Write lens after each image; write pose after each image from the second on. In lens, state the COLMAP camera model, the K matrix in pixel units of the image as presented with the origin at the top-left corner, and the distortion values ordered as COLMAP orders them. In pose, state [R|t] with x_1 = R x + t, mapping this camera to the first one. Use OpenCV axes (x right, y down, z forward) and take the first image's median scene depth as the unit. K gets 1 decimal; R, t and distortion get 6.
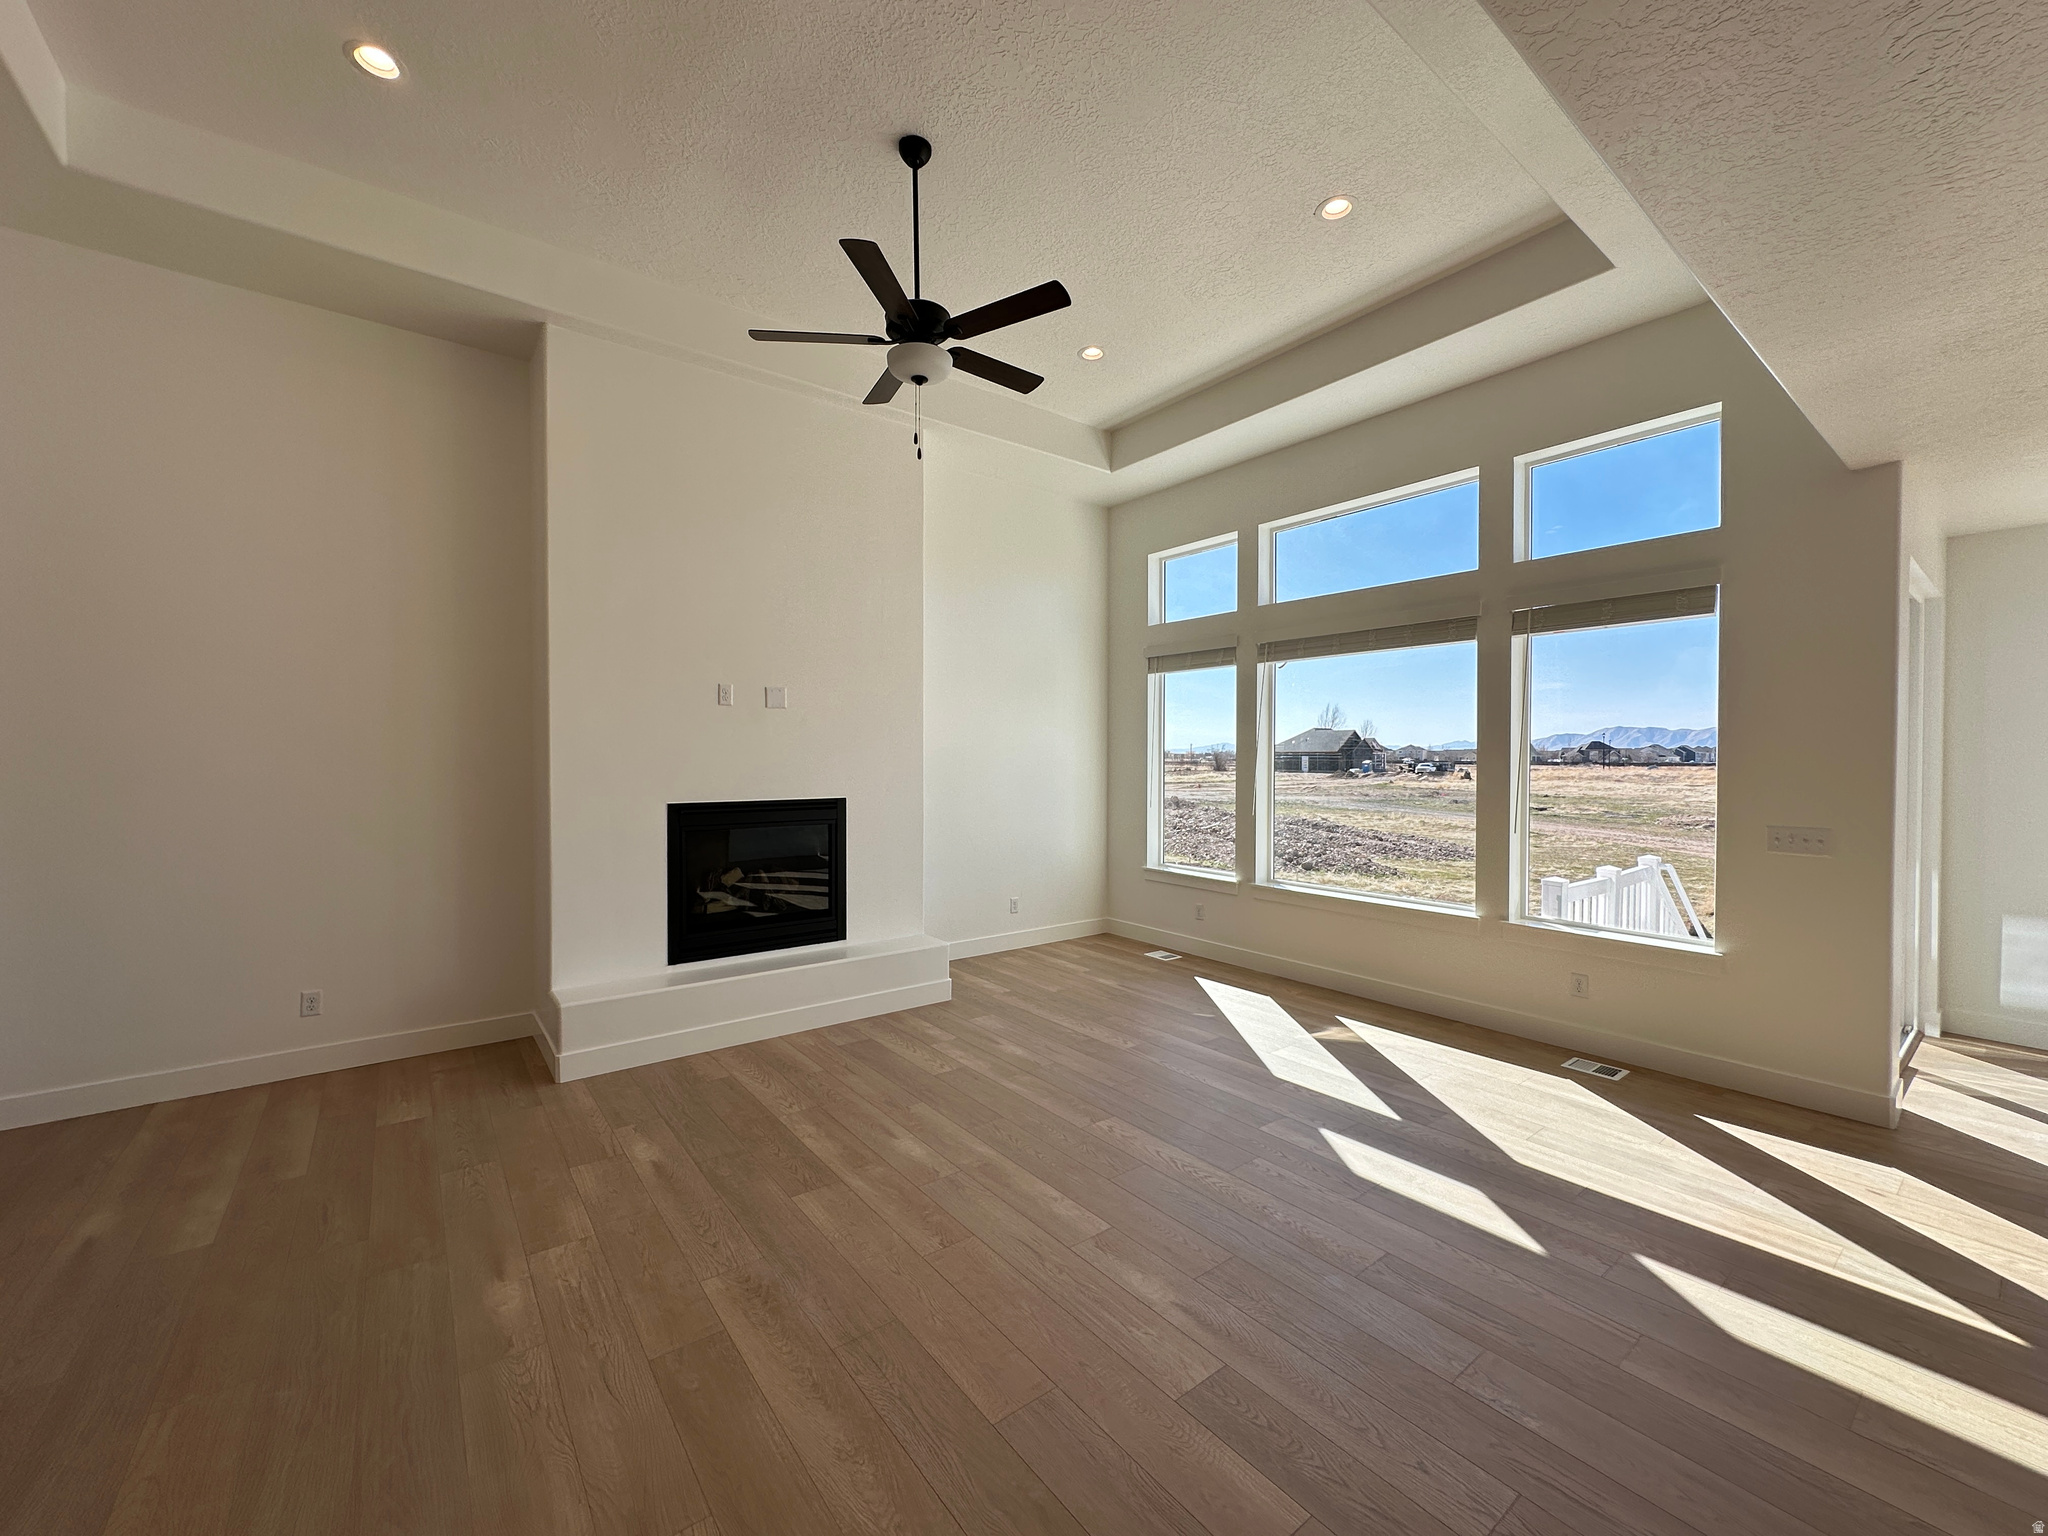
lens RADIAL K [[823.7, 0, 1000.6], [0, 823.7, 765.2], [0, 0, 1]] dist [-0.006129, 0.001131]
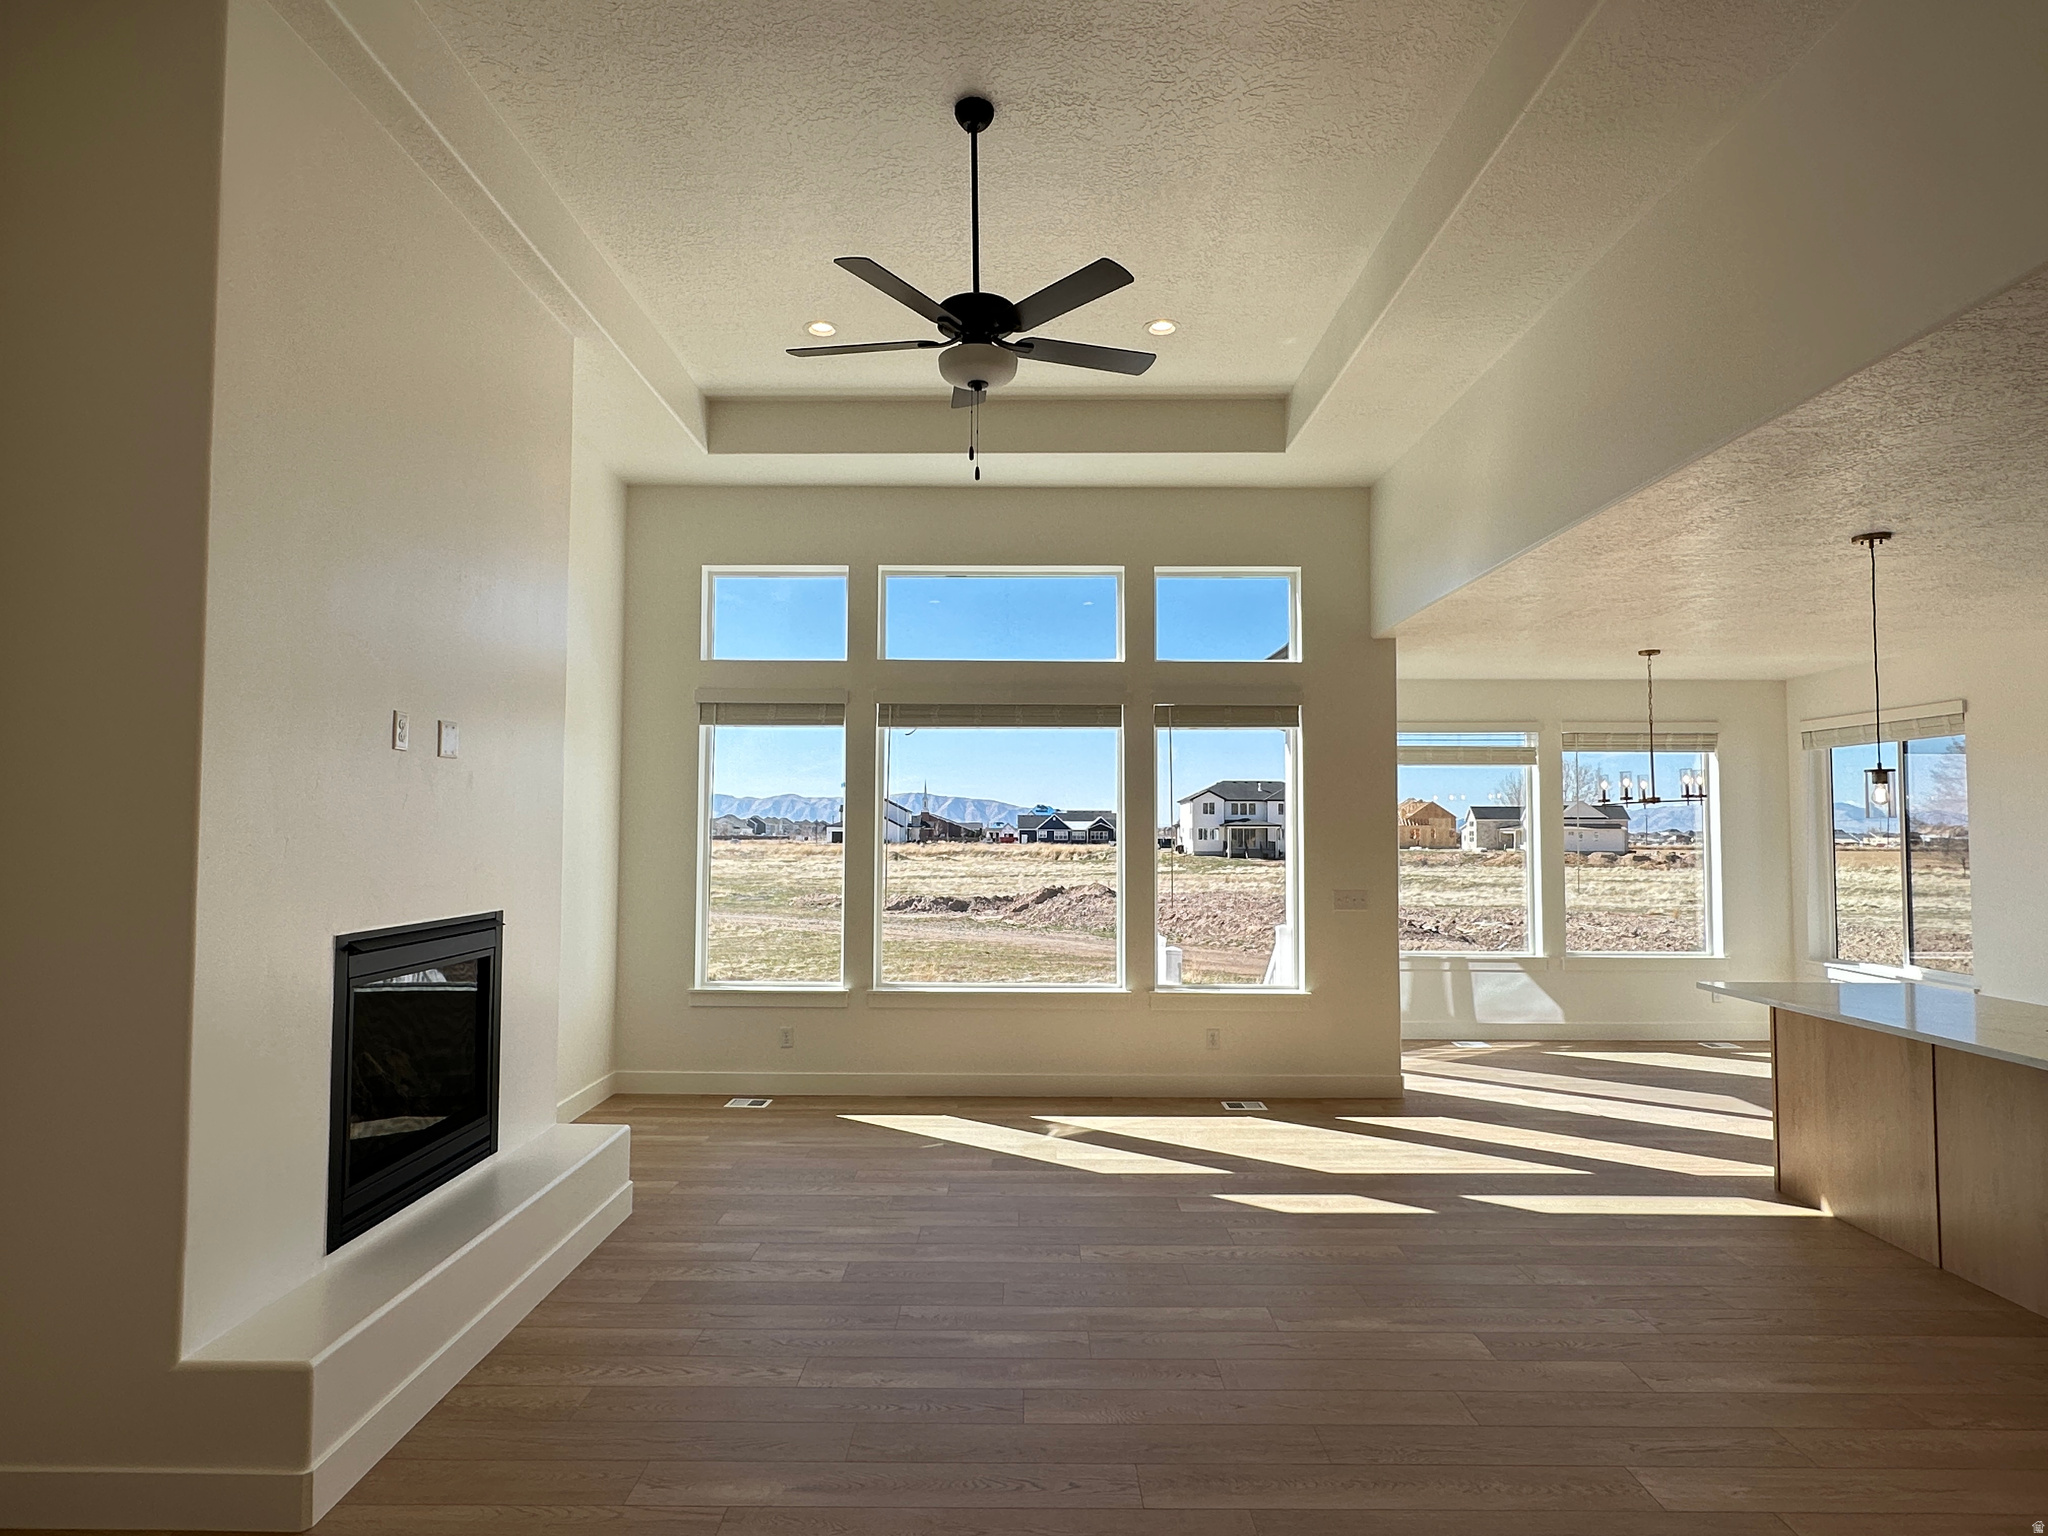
lens RADIAL K [[1162.0, 0, 1055.2], [0, 1162.0, 765.0], [0, 0, 1]] dist [-0.007977, 0.001212]
pose [[0.595662, 0.046756, 0.801873, -0.724500], [0.004734, 0.998083, -0.061712, -0.013206], [-0.803221, 0.040556, 0.594299, 0.197077]]
